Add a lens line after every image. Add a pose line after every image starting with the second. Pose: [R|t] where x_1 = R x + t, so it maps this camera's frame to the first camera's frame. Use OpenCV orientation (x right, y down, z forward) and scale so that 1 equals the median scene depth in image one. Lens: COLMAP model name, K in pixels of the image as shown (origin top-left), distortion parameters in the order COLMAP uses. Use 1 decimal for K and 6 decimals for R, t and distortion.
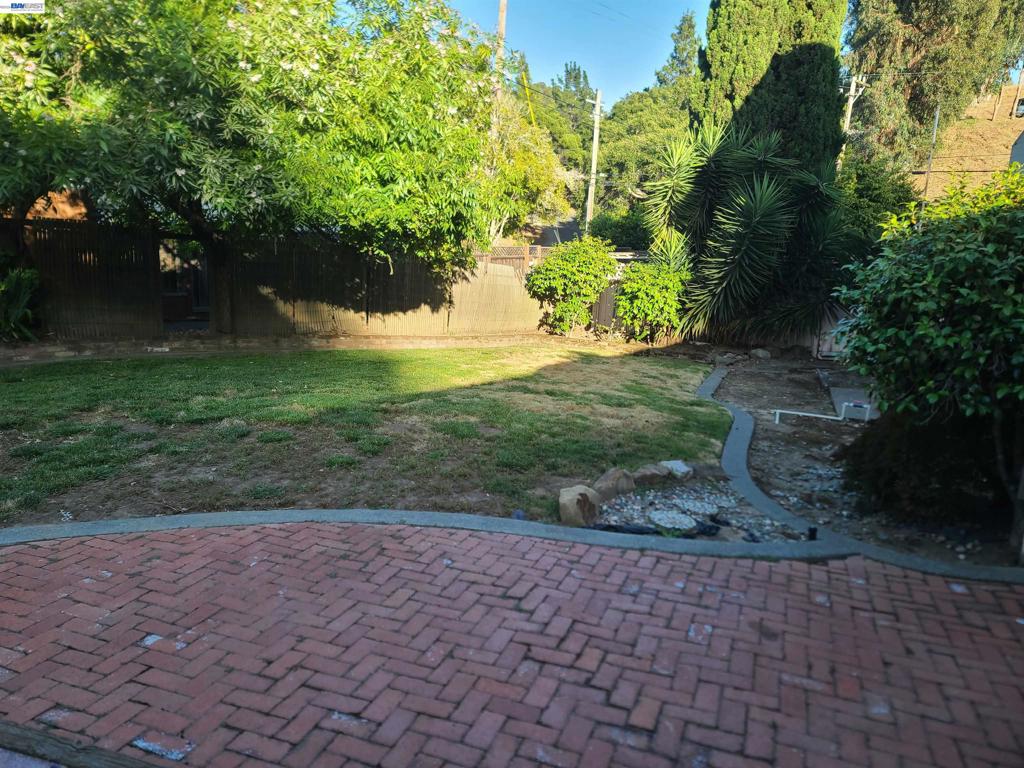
lens RADIAL K [[740.2, 0, 512.0], [0, 740.2, 384.0], [0, 0, 1]] dist [0.067245, 0.000174]
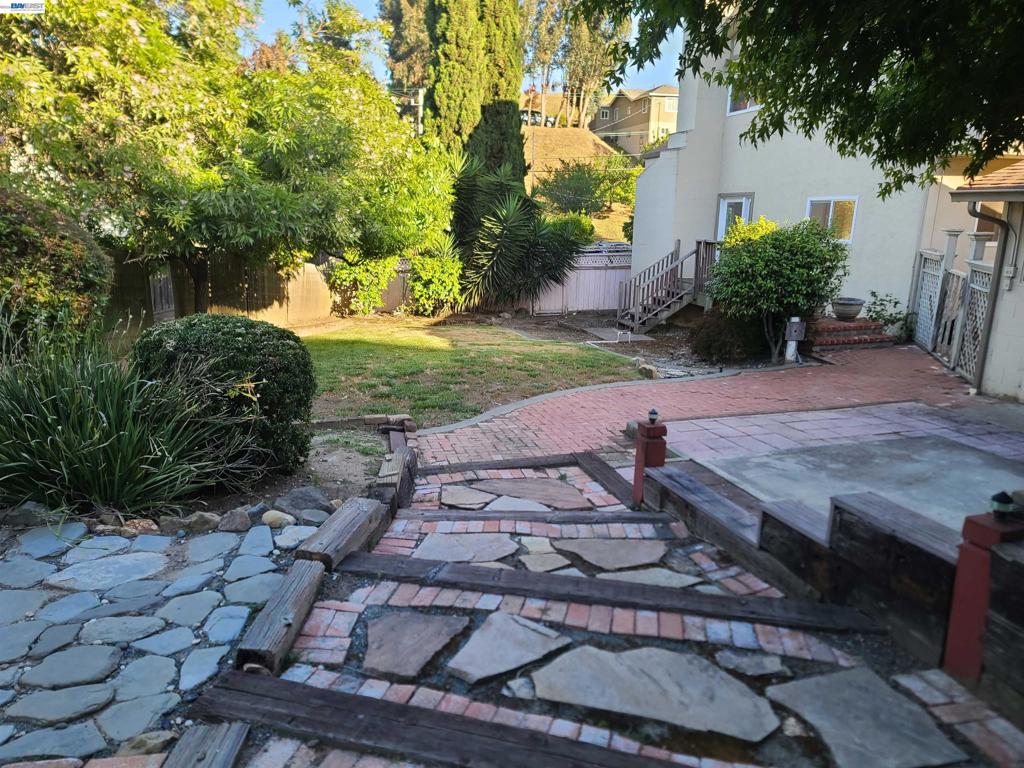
lens RADIAL K [[740.2, 0, 512.0], [0, 740.2, 384.0], [0, 0, 1]] dist [0.067245, 0.000174]
pose [[0.828119, -0.148077, 0.540640, -0.449586], [0.135854, 0.988742, 0.062715, 0.000818], [-0.543840, 0.021512, 0.838913, -0.198353]]
